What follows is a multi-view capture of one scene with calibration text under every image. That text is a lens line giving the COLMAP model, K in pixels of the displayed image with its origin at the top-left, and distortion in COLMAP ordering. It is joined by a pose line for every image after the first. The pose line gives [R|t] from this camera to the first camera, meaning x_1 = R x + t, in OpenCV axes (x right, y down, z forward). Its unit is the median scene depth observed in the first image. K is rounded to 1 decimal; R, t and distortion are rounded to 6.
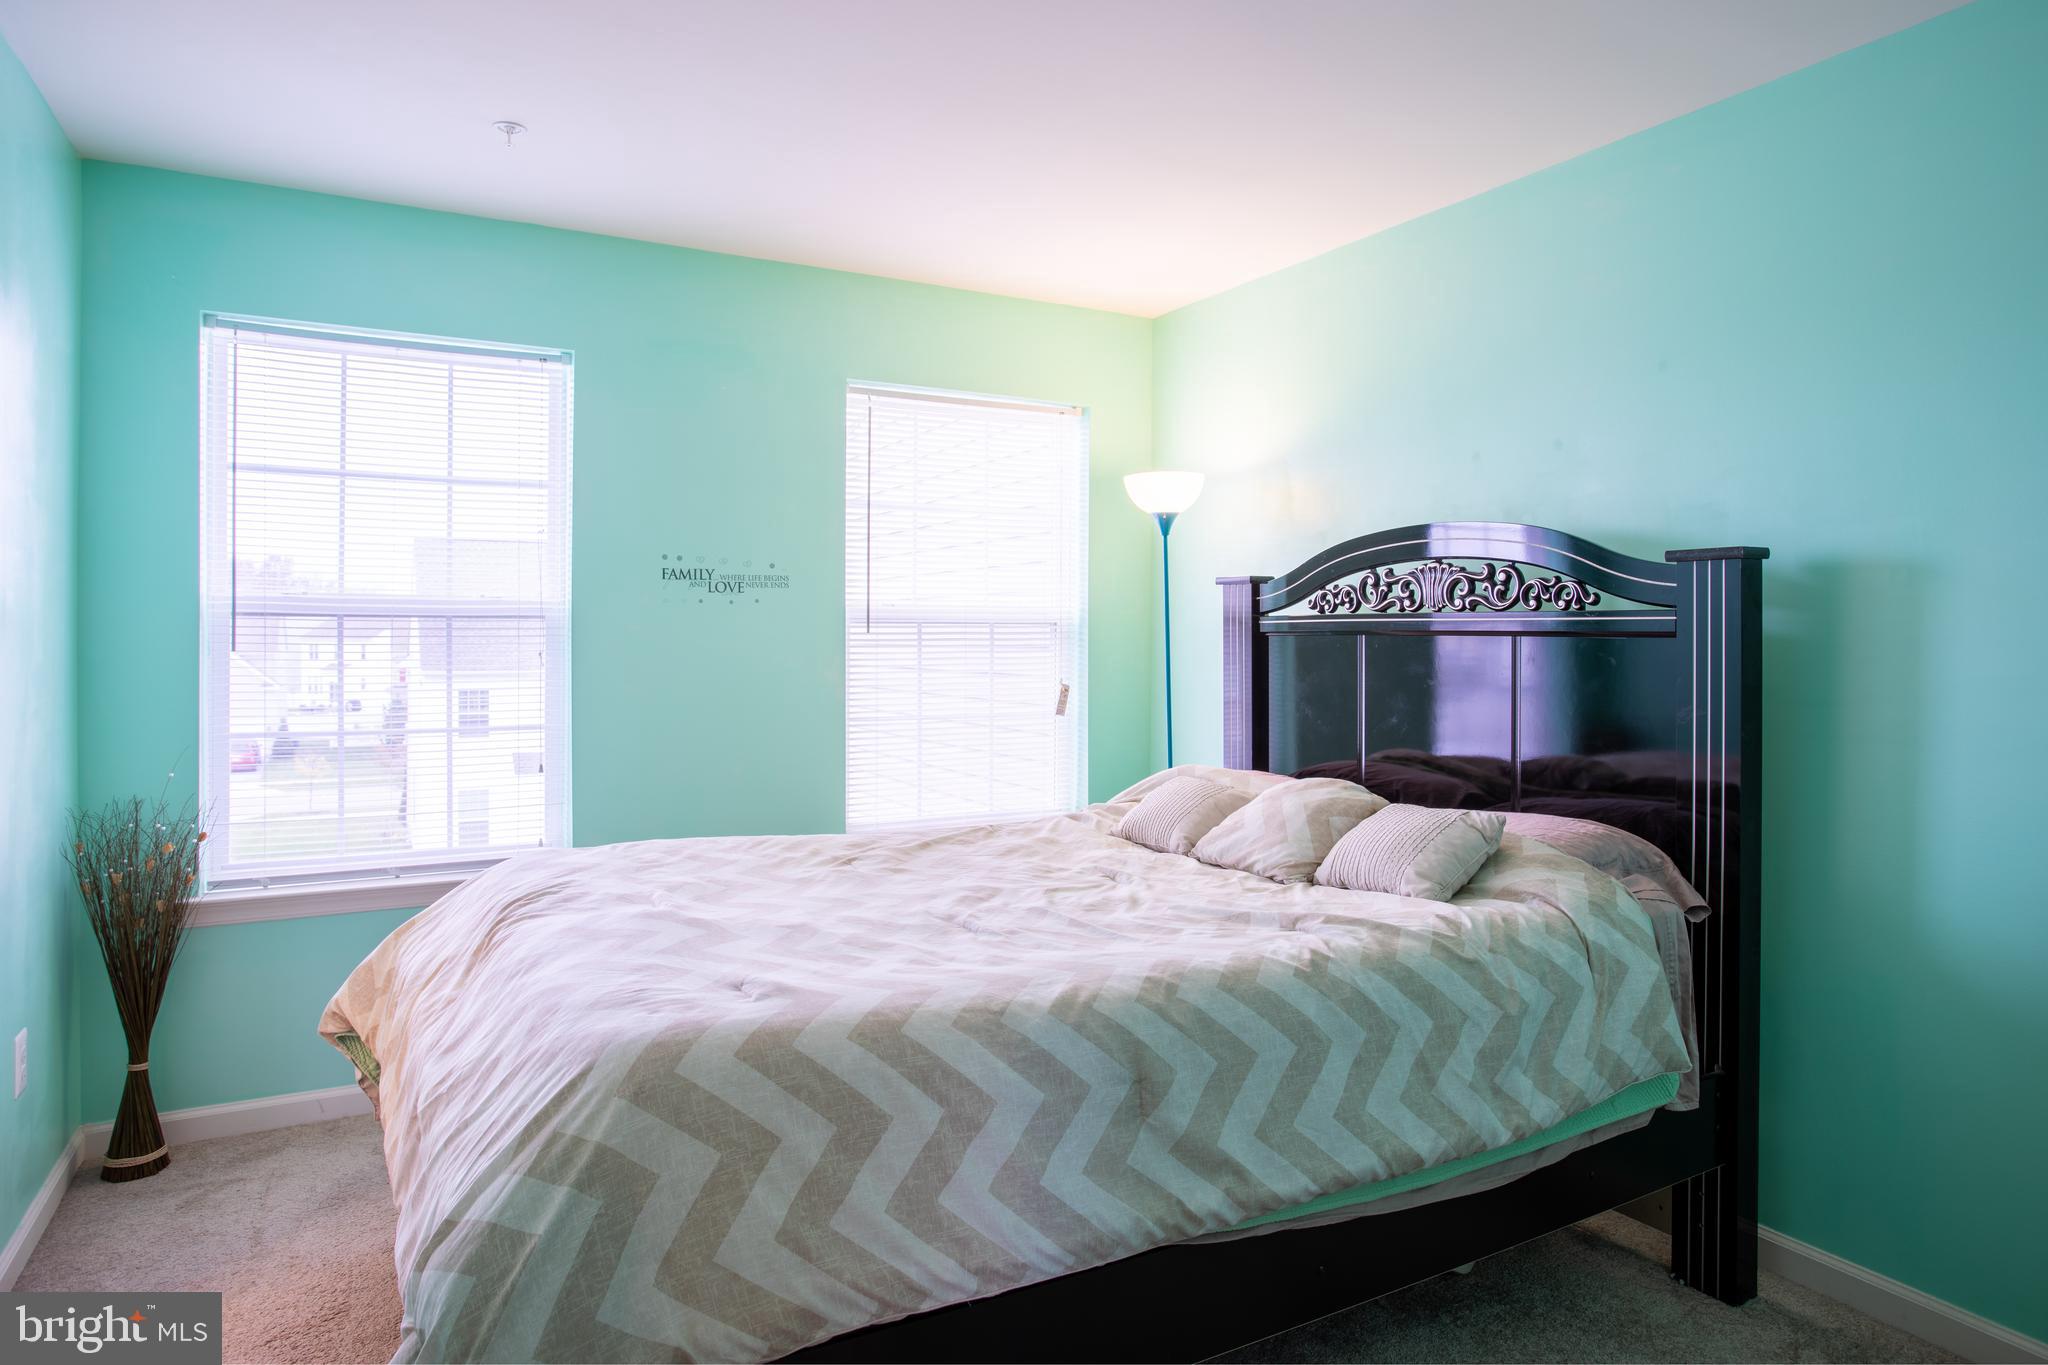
lens RADIAL K [[1233.9, 0, 1027.5], [0, 1233.9, 723.7], [0, 0, 1]] dist [-0.002586, 0.000199]
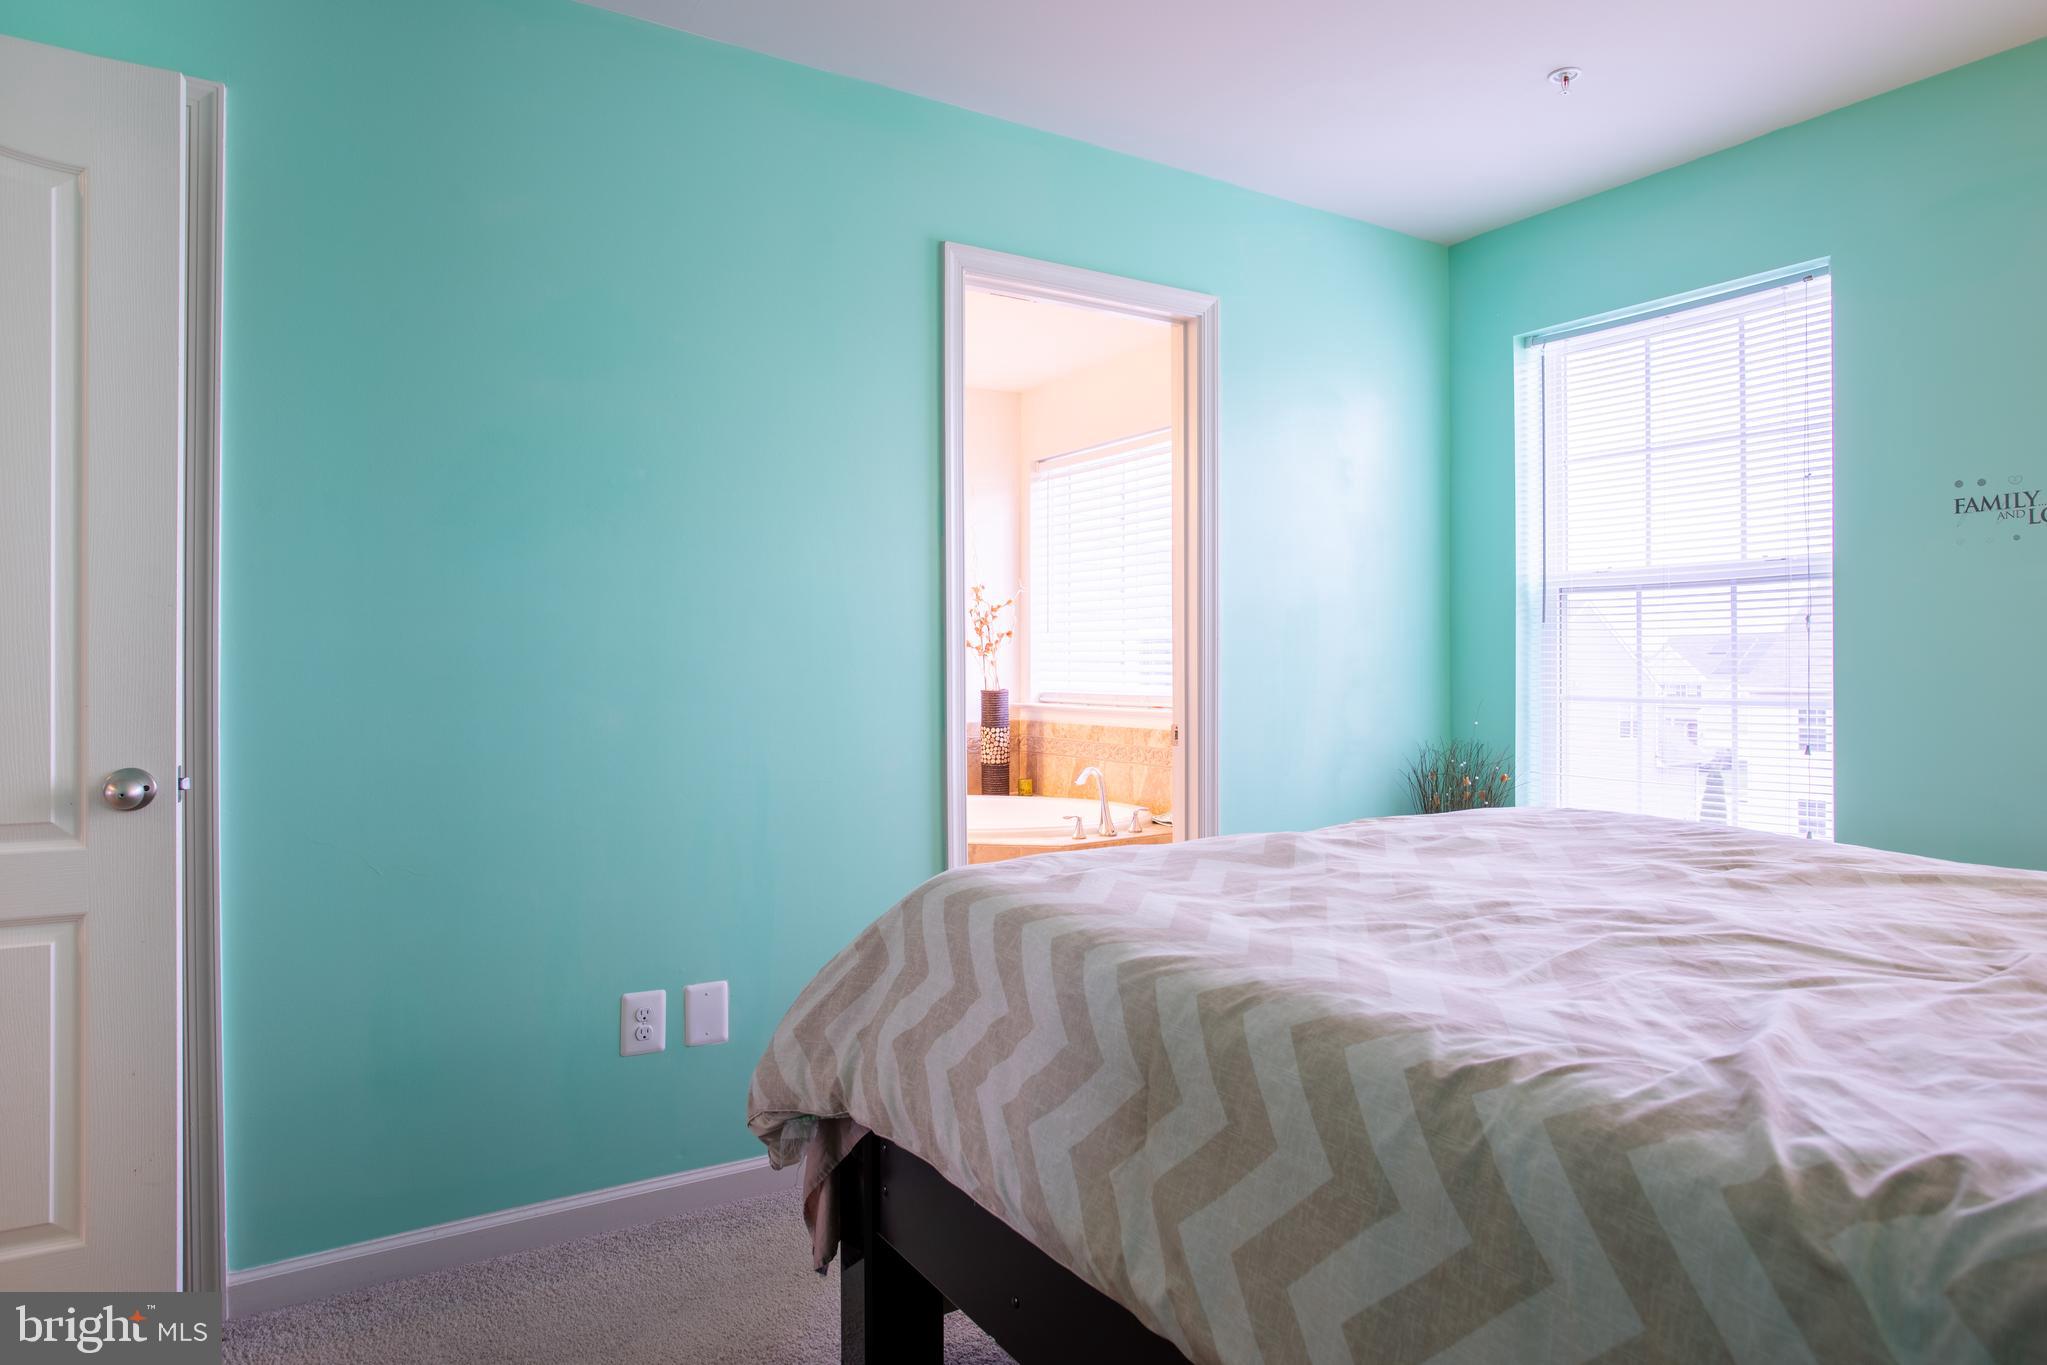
lens RADIAL K [[1185.5, 0, 1023.5], [0, 1185.5, 682.5], [0, 0, 1]] dist [-0.003996, 0.002398]
pose [[0.082024, 0.016571, -0.996493, 0.395885], [-0.067904, 0.997631, 0.011000, 0.016149], [0.994314, 0.066764, 0.082955, 0.407717]]
